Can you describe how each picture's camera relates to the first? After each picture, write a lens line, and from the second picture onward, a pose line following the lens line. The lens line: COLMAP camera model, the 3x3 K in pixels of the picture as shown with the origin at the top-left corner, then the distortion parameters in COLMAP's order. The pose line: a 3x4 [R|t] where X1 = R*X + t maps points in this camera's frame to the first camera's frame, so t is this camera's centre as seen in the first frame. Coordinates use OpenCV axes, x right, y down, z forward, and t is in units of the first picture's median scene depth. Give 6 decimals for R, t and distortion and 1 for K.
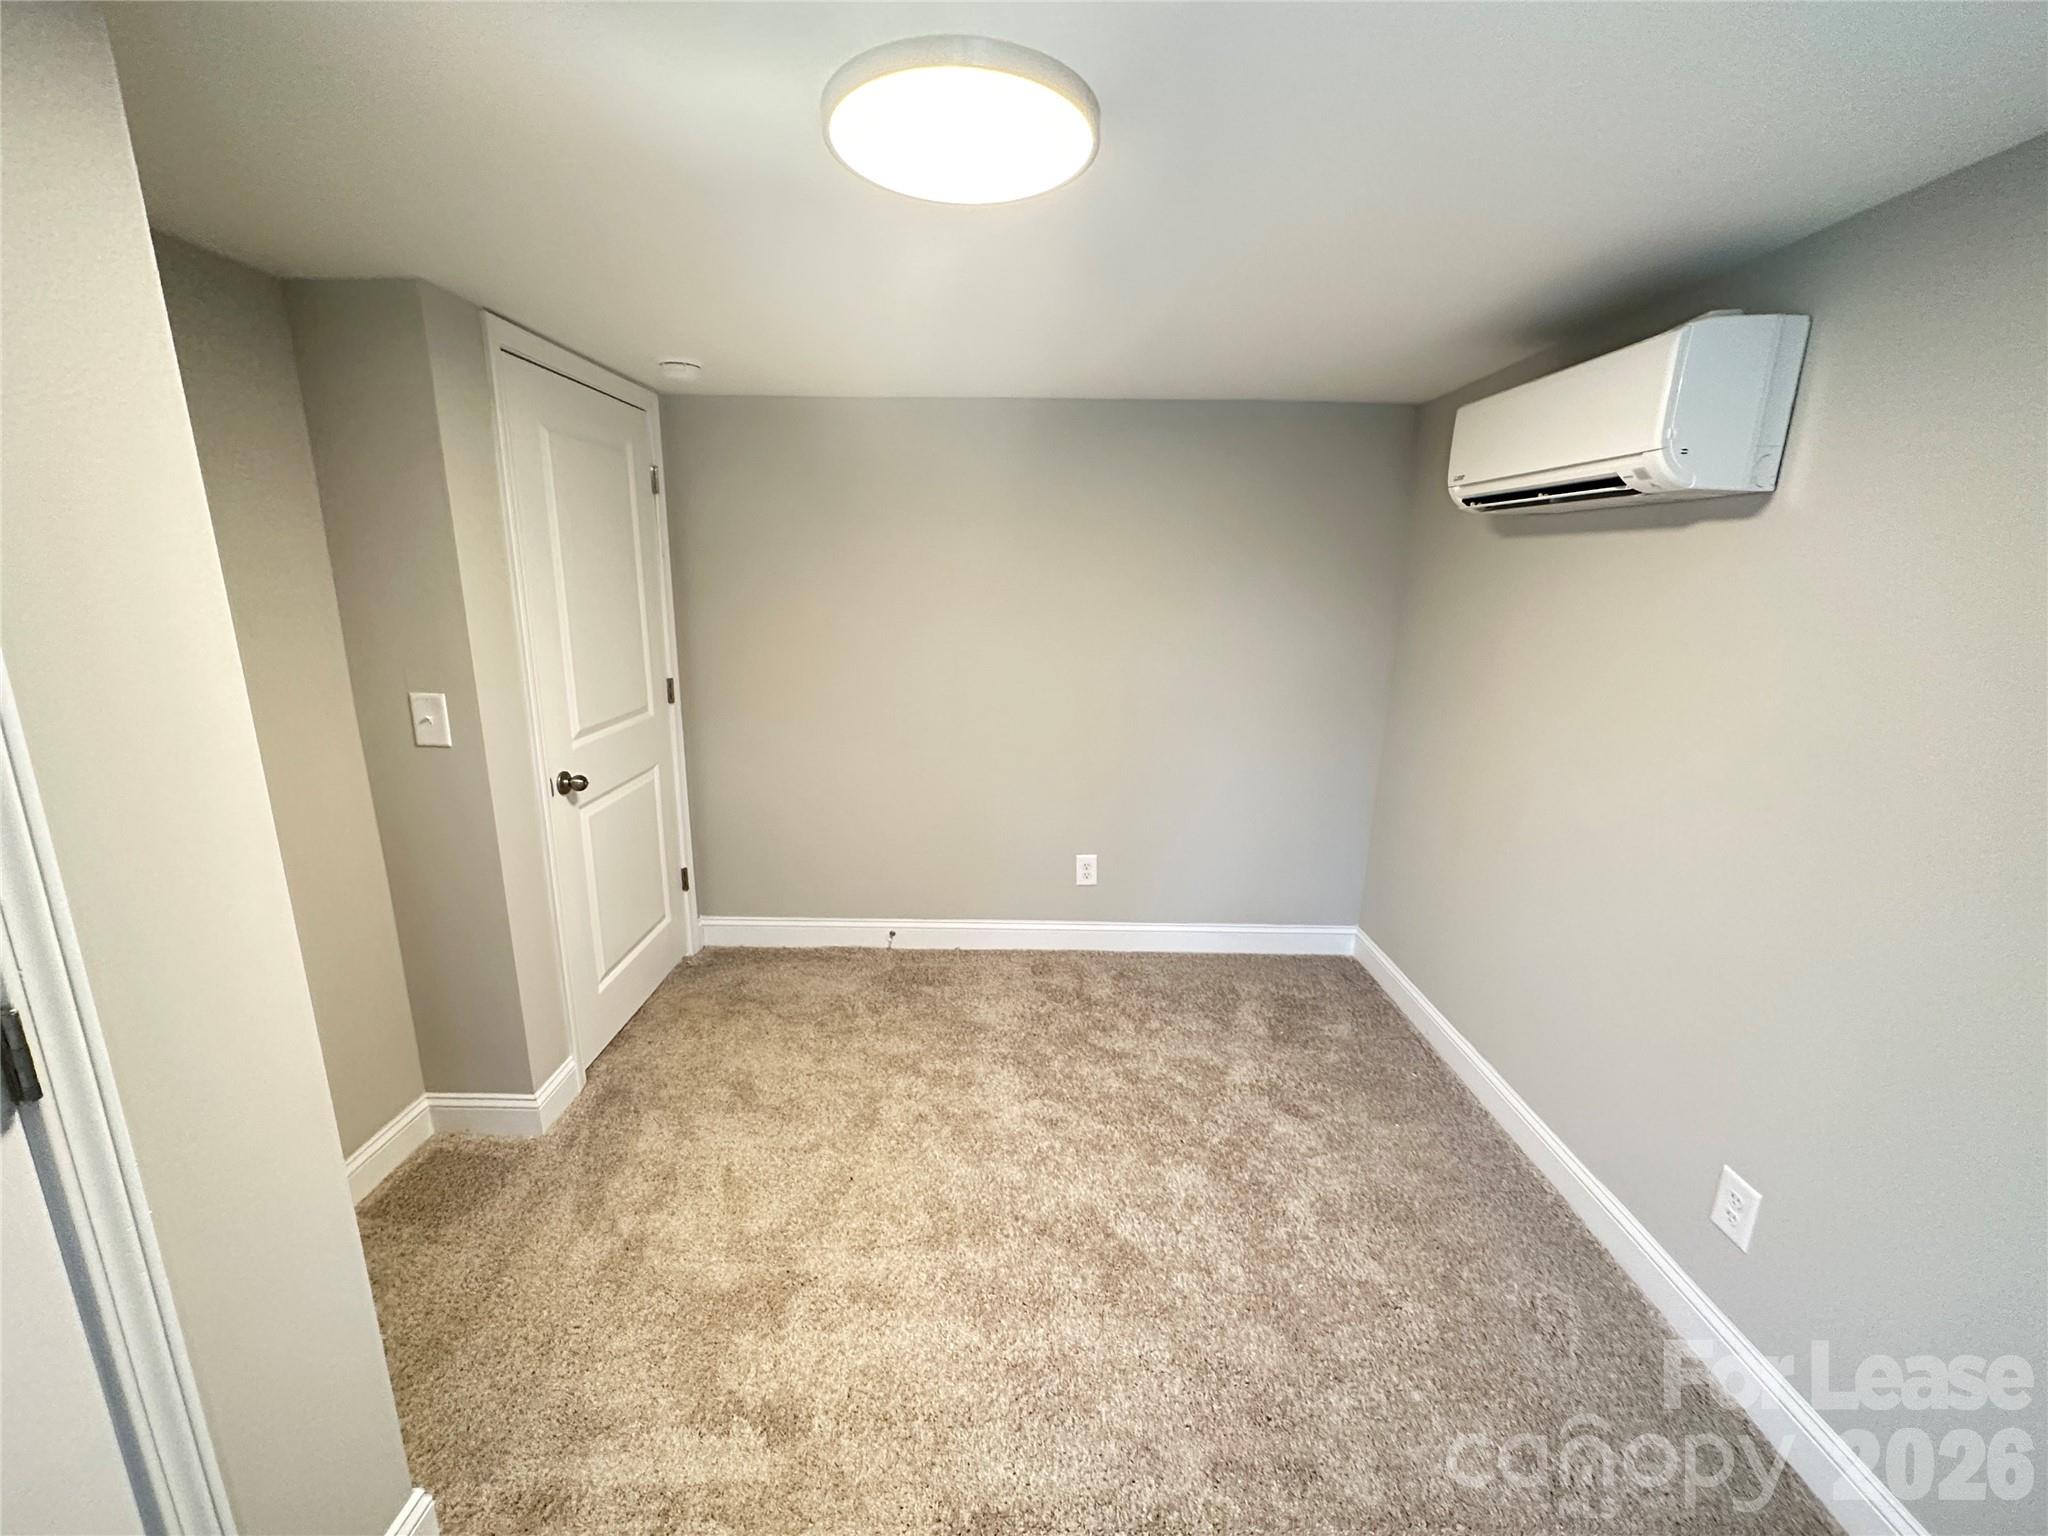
lens RADIAL K [[815.2, 0, 1025.1], [0, 815.2, 762.8], [0, 0, 1]] dist [-0.002830, 0.000099]
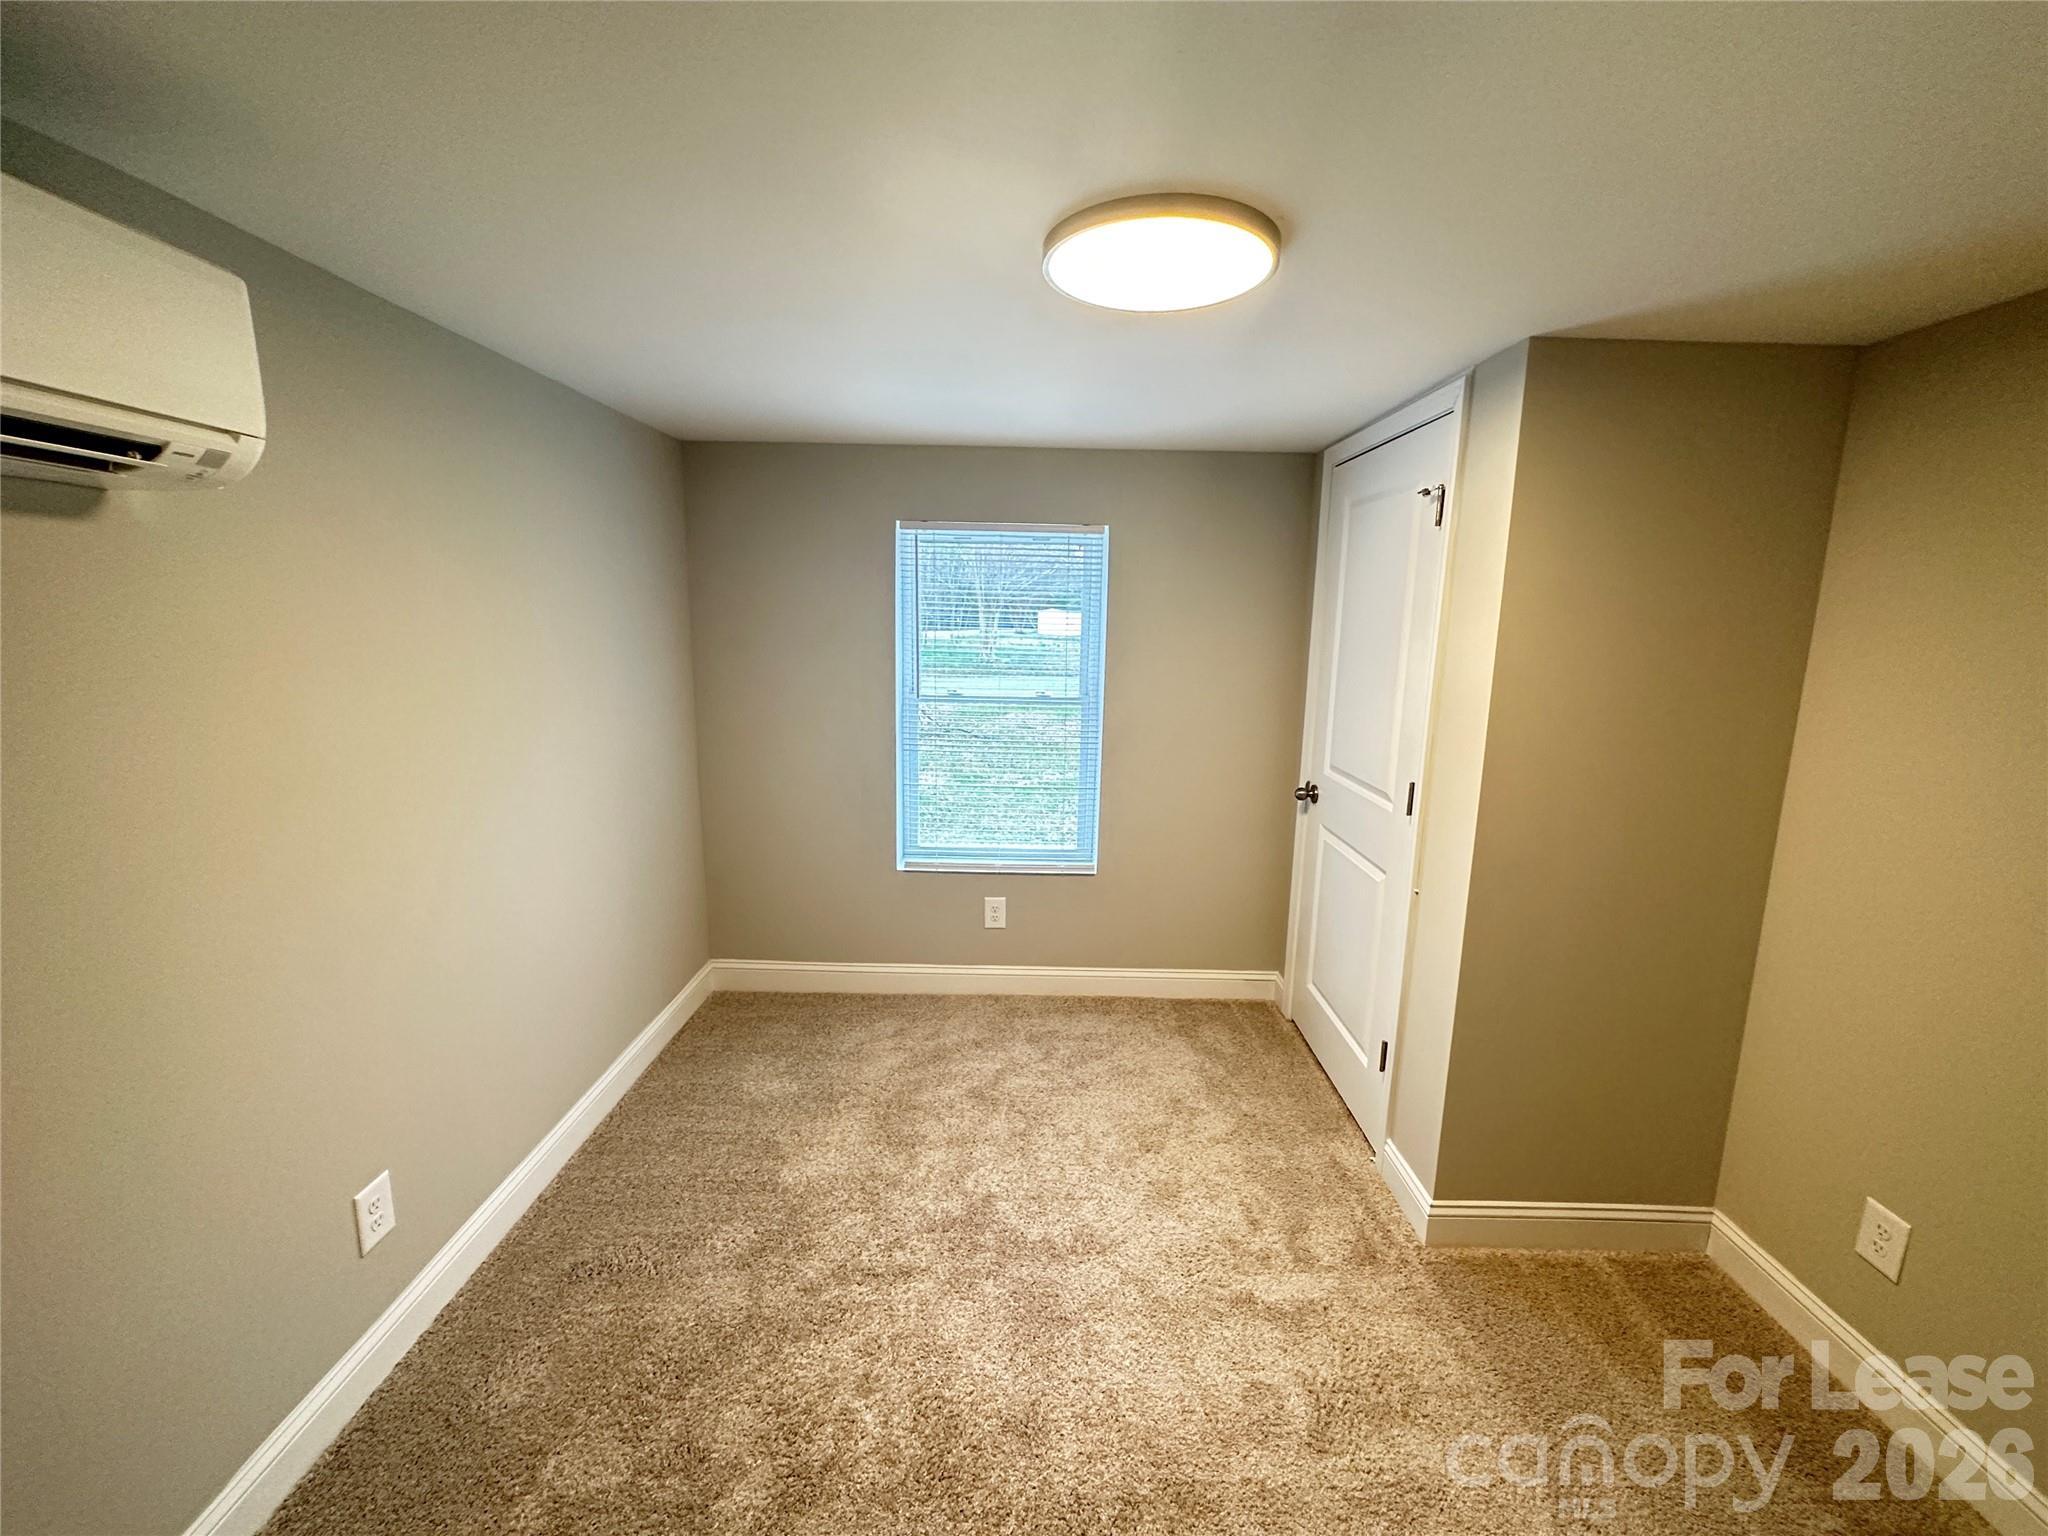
lens RADIAL K [[815.2, 0, 1025.1], [0, 815.2, 762.8], [0, 0, 1]] dist [-0.002830, 0.000099]
pose [[-0.999343, -0.035530, -0.007093, 0.053070], [-0.035411, 0.916436, 0.398611, -0.275166], [-0.007663, 0.398600, -0.917093, 1.138050]]
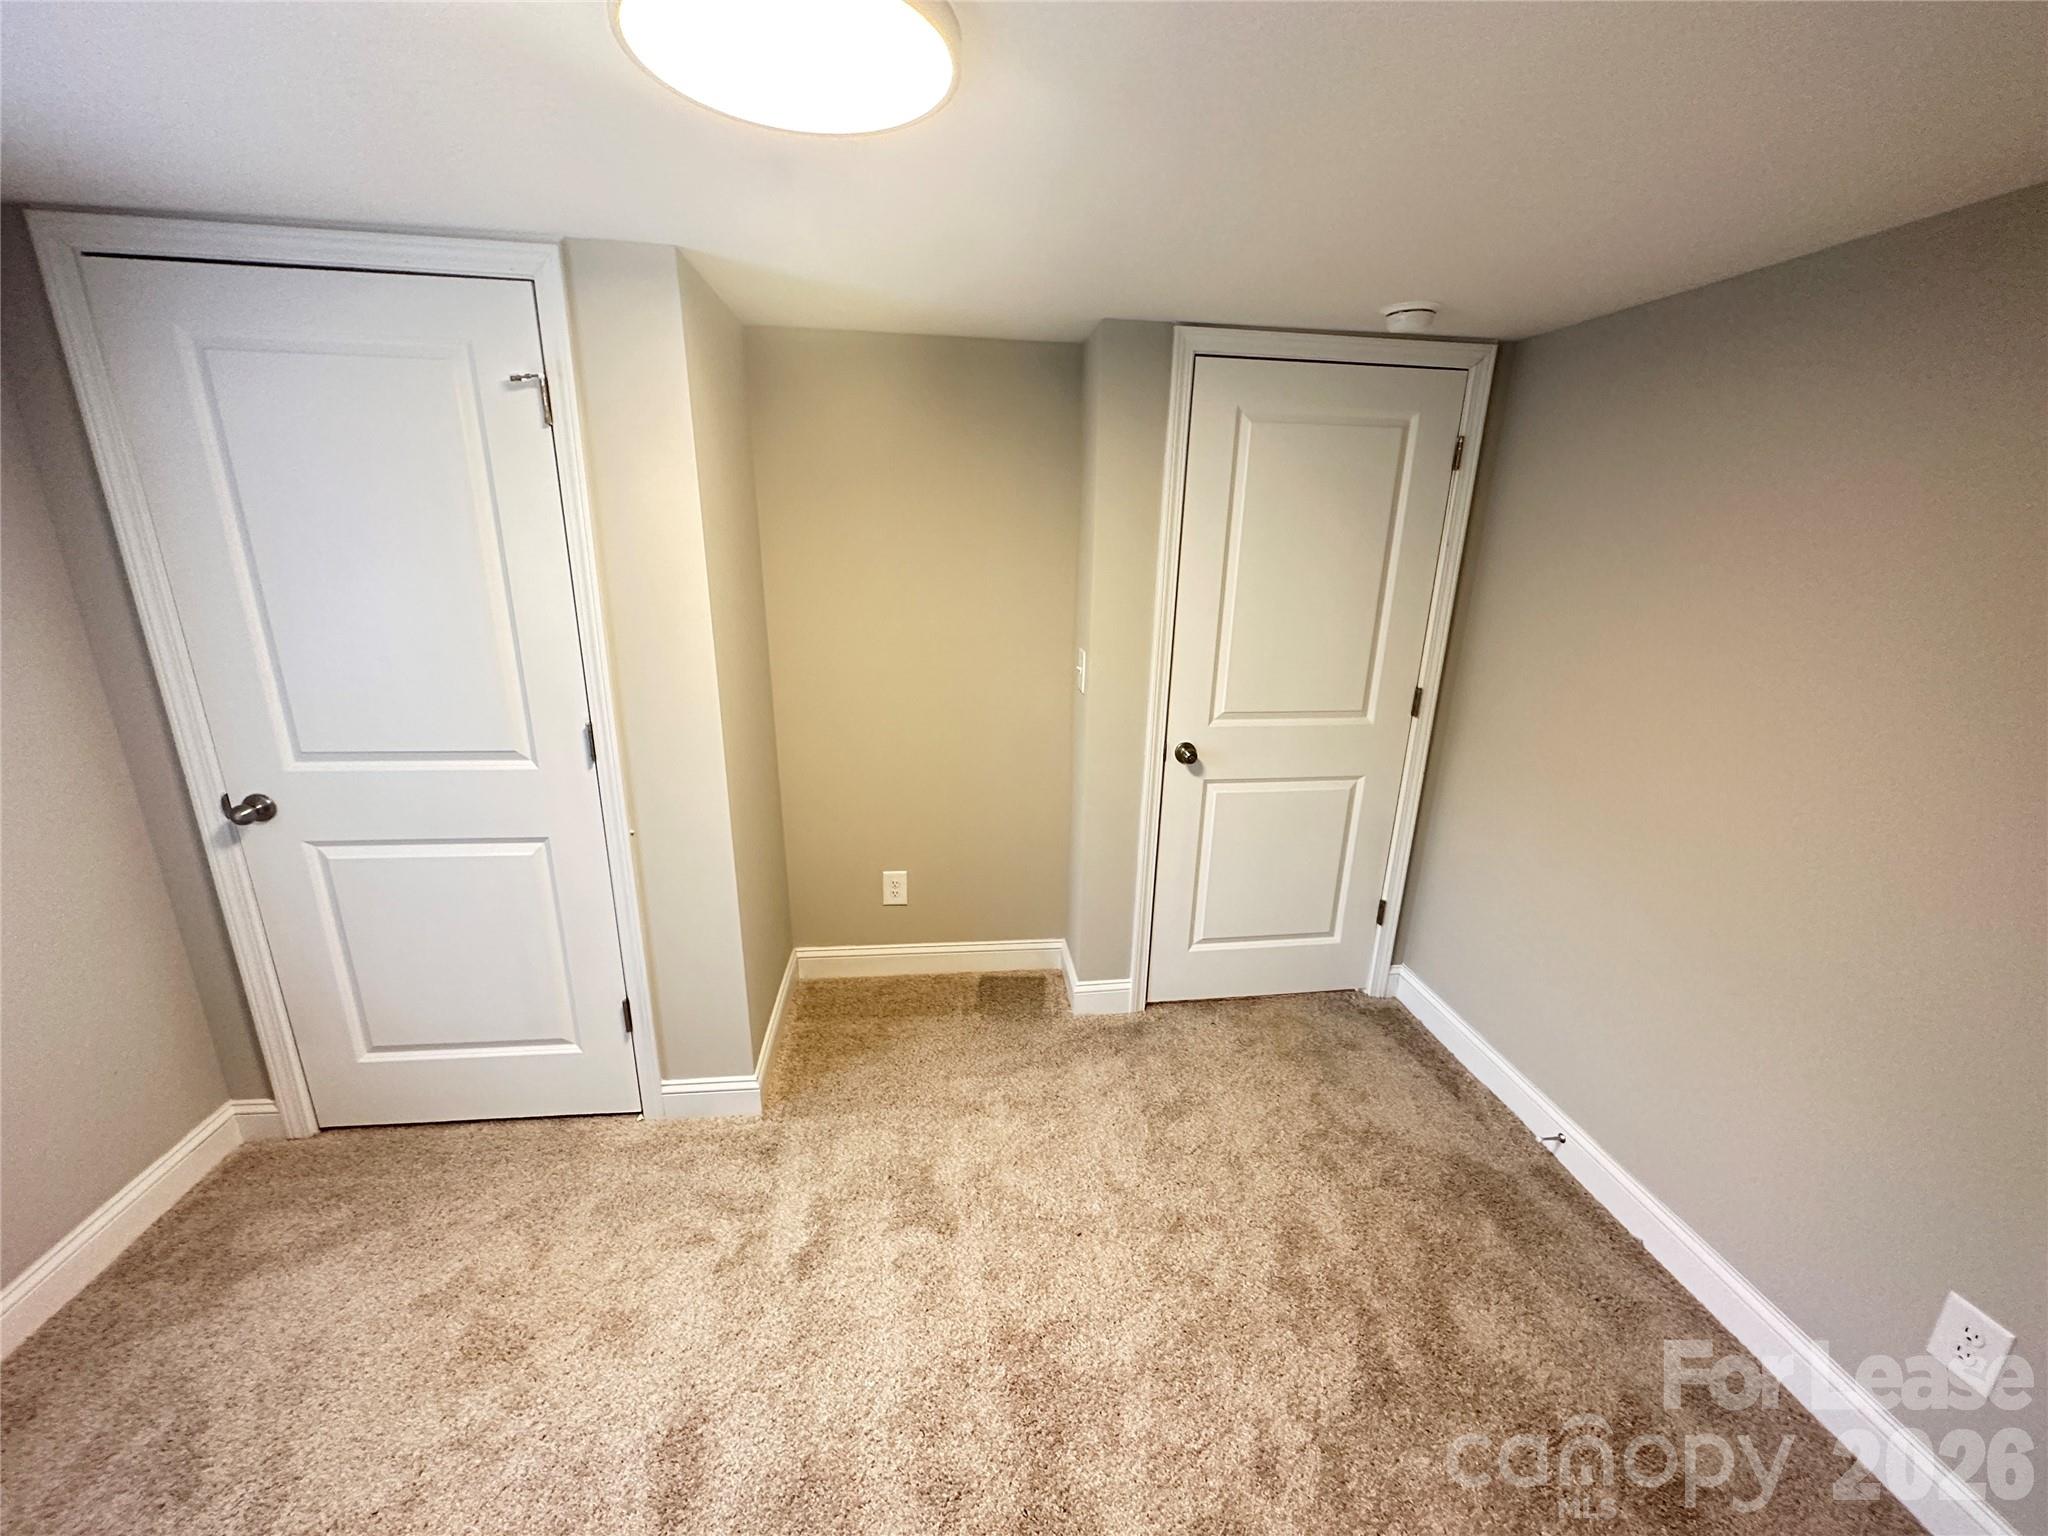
lens RADIAL K [[815.2, 0, 1025.1], [0, 815.2, 762.8], [0, 0, 1]] dist [-0.002830, 0.000099]
pose [[0.123191, 0.270071, -0.954927, 0.448972], [-0.242215, 0.941337, 0.234981, -0.165403], [0.962370, 0.202350, 0.181380, 0.587085]]
